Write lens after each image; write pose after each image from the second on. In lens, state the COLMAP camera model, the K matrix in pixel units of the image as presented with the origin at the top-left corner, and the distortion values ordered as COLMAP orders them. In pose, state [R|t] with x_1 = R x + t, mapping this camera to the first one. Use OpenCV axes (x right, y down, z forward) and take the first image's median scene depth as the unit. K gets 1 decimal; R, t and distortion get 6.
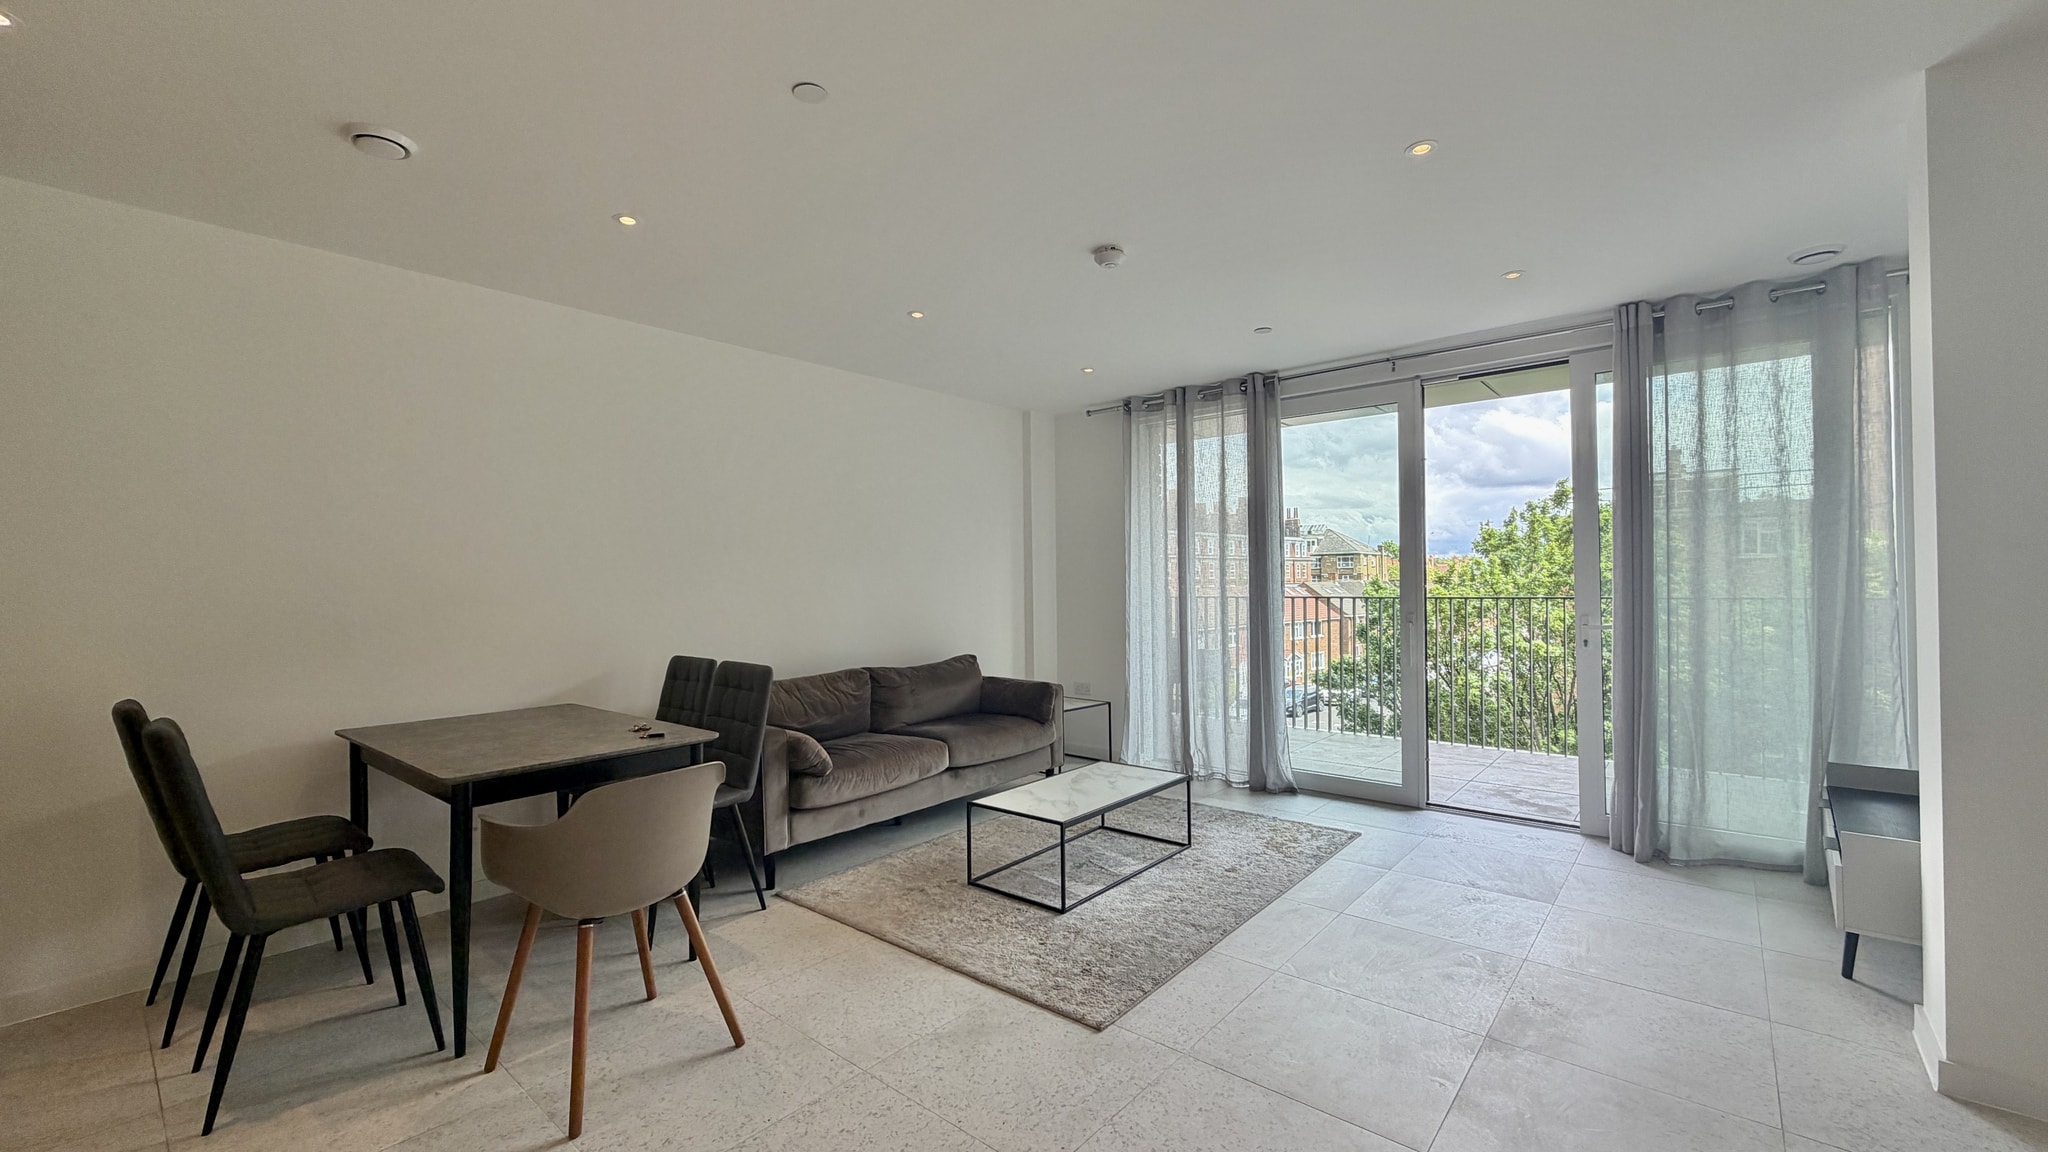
lens RADIAL K [[815.4, 0, 1017.7], [0, 815.4, 571.7], [0, 0, 1]] dist [0.000706, -0.000065]
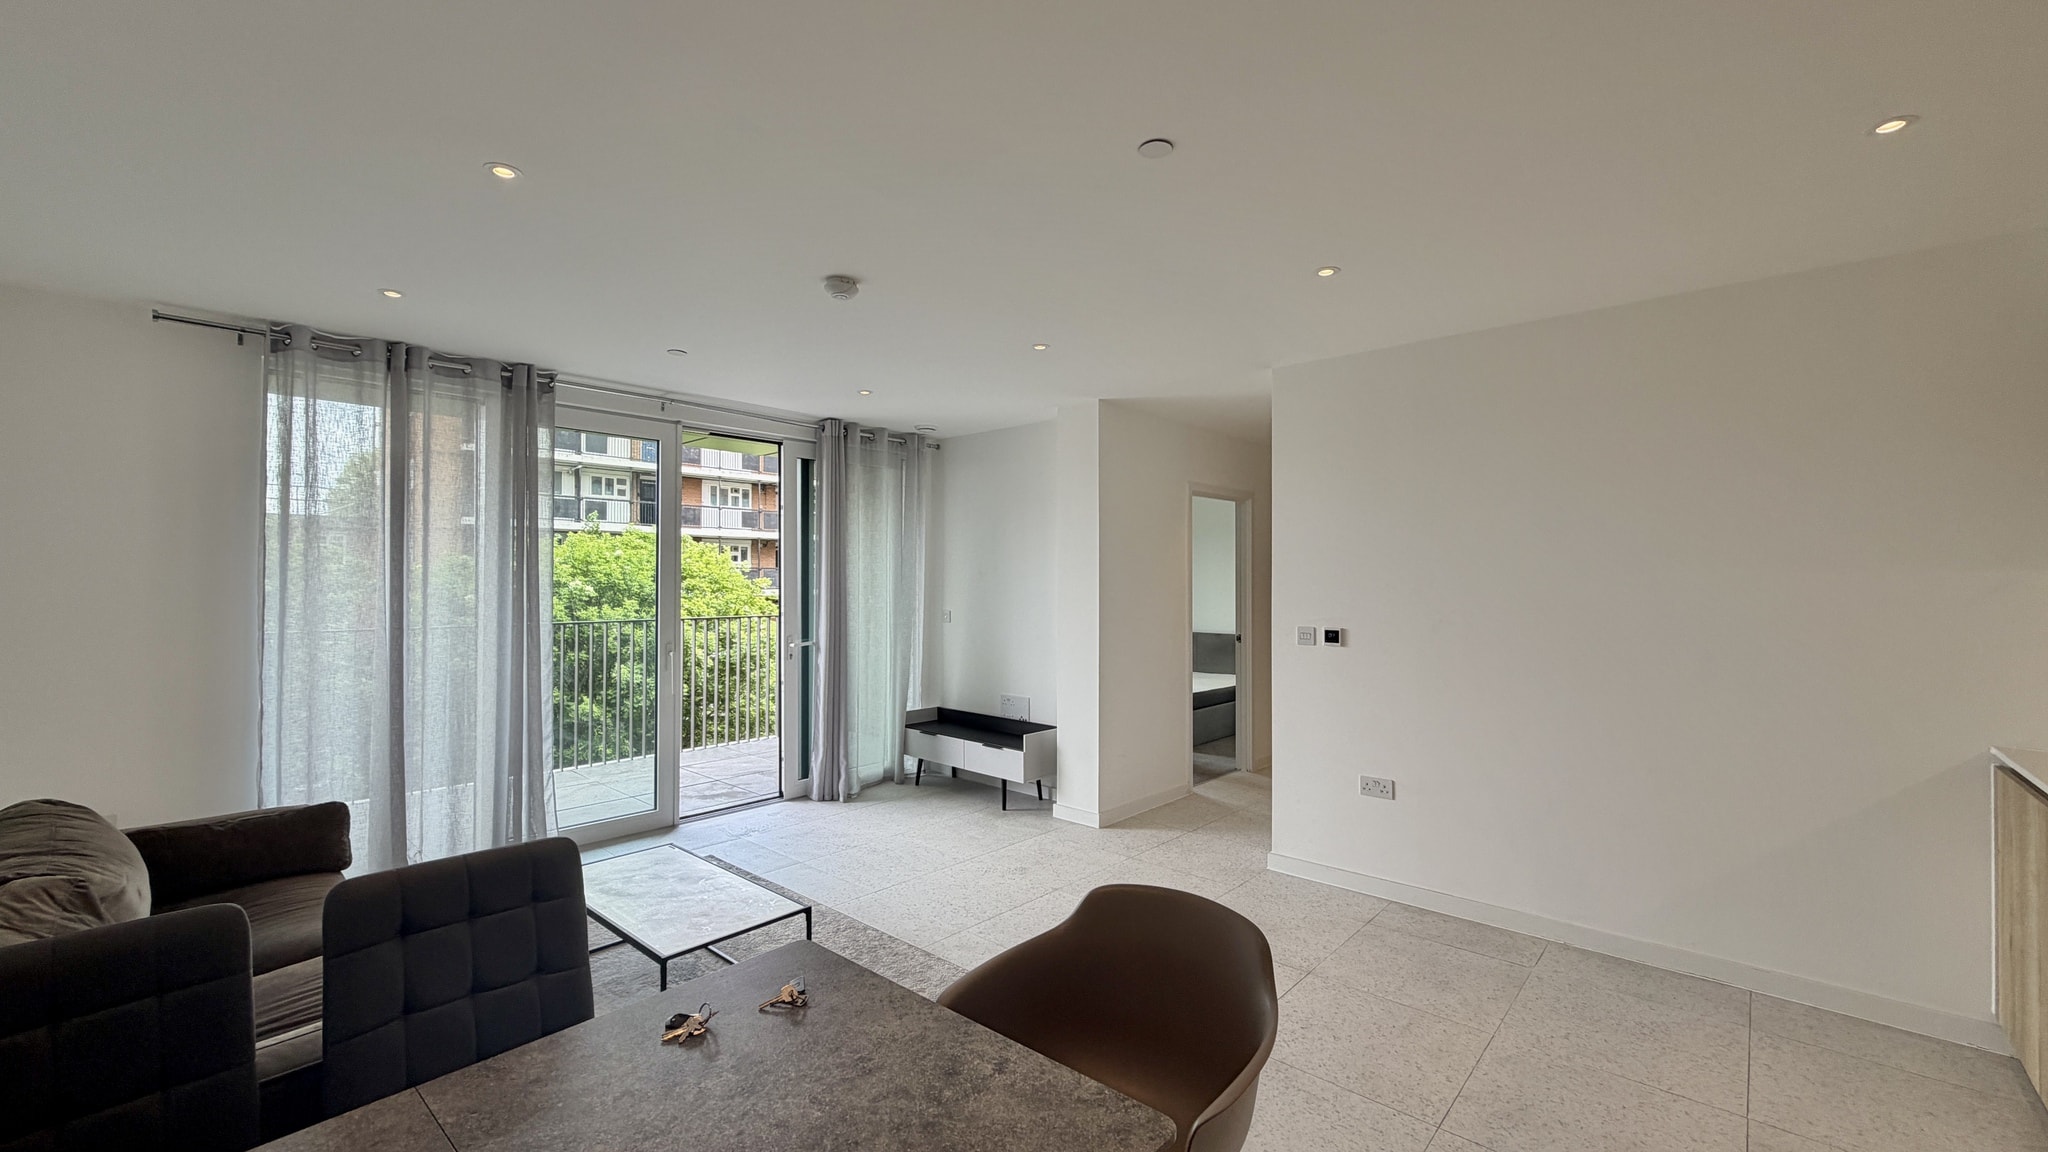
lens RADIAL K [[815.4, 0, 1009.5], [0, 815.4, 577.5], [0, 0, 1]] dist [0.000706, -0.000065]
pose [[0.025165, 0.011087, 0.999622, -0.695701], [-0.011536, 0.999875, -0.010799, -0.034668], [-0.999617, -0.011260, 0.025290, 0.661536]]
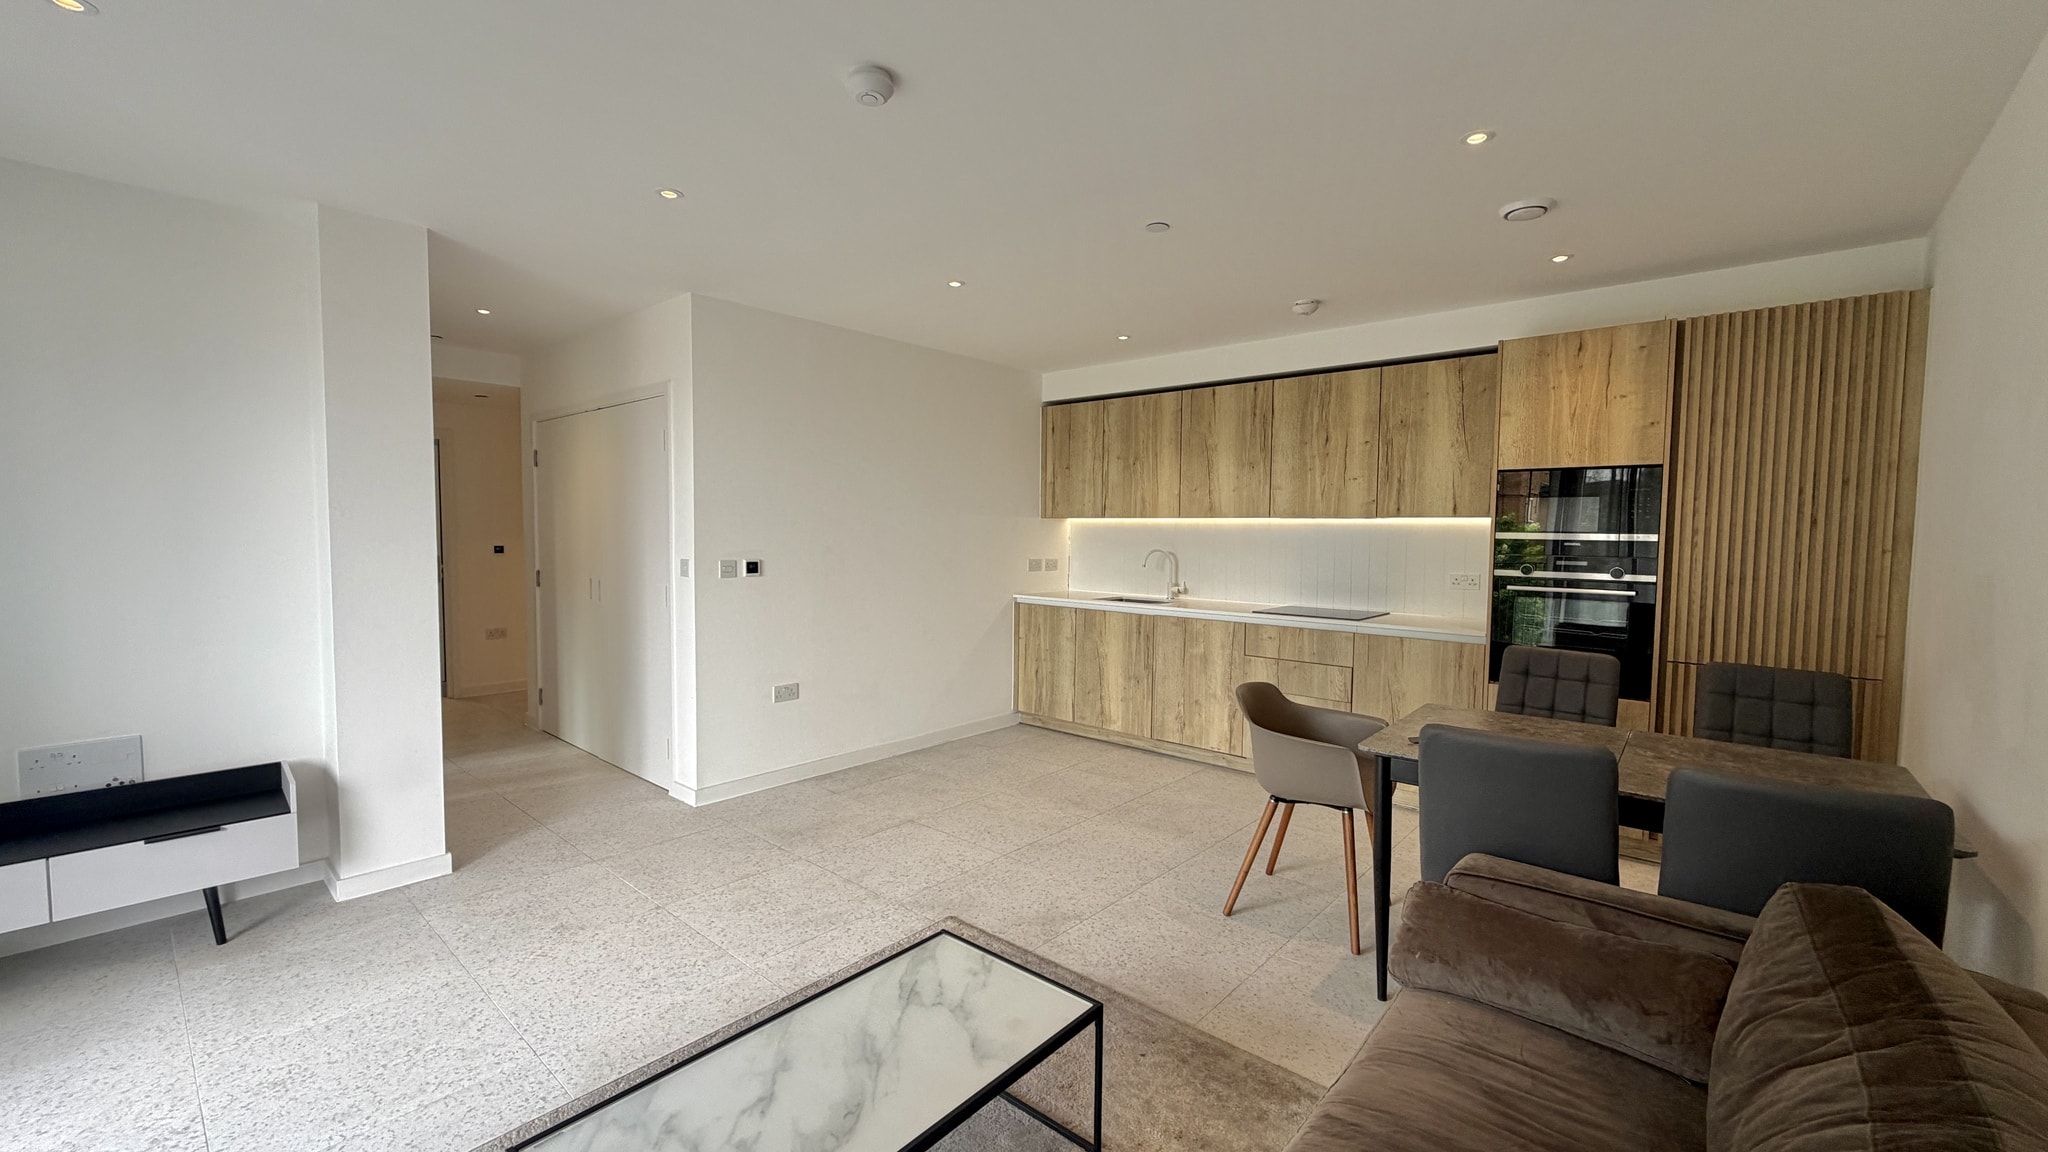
lens RADIAL K [[815.4, 0, 1017.4], [0, 815.4, 576.0], [0, 0, 1]] dist [0.000706, -0.000065]
pose [[-0.999889, 0.000818, 0.014900, -0.013786], [0.001496, 0.998962, 0.045534, -0.014041], [-0.014848, 0.045551, -0.998852, 1.417959]]
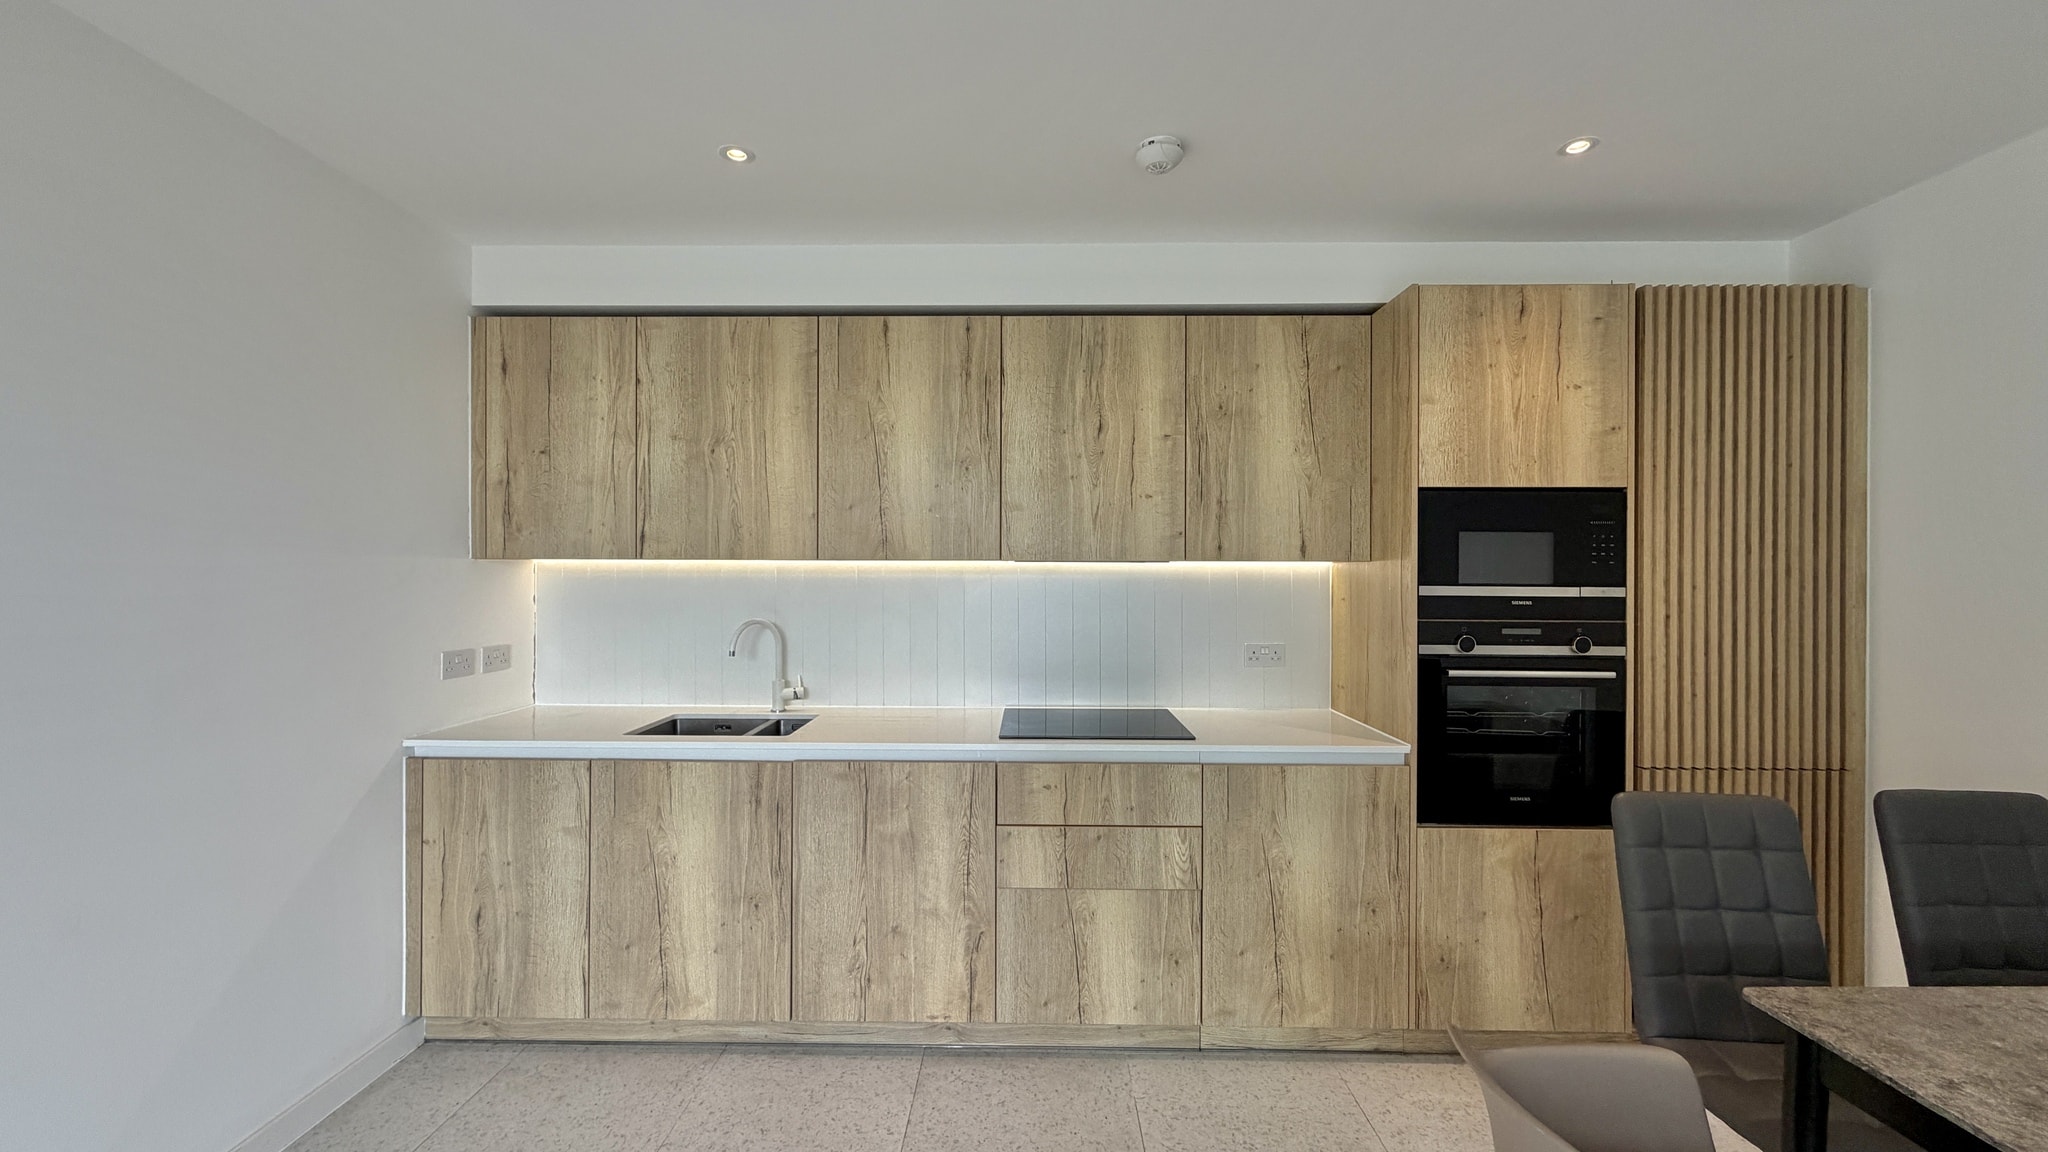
lens RADIAL K [[815.4, 0, 1019.1], [0, 815.4, 573.2], [0, 0, 1]] dist [0.000706, -0.000065]
pose [[-0.767660, 0.010275, -0.640775, 0.057253], [0.013253, 0.999912, 0.000156, -0.035548], [0.640720, -0.008373, -0.767729, 0.671378]]
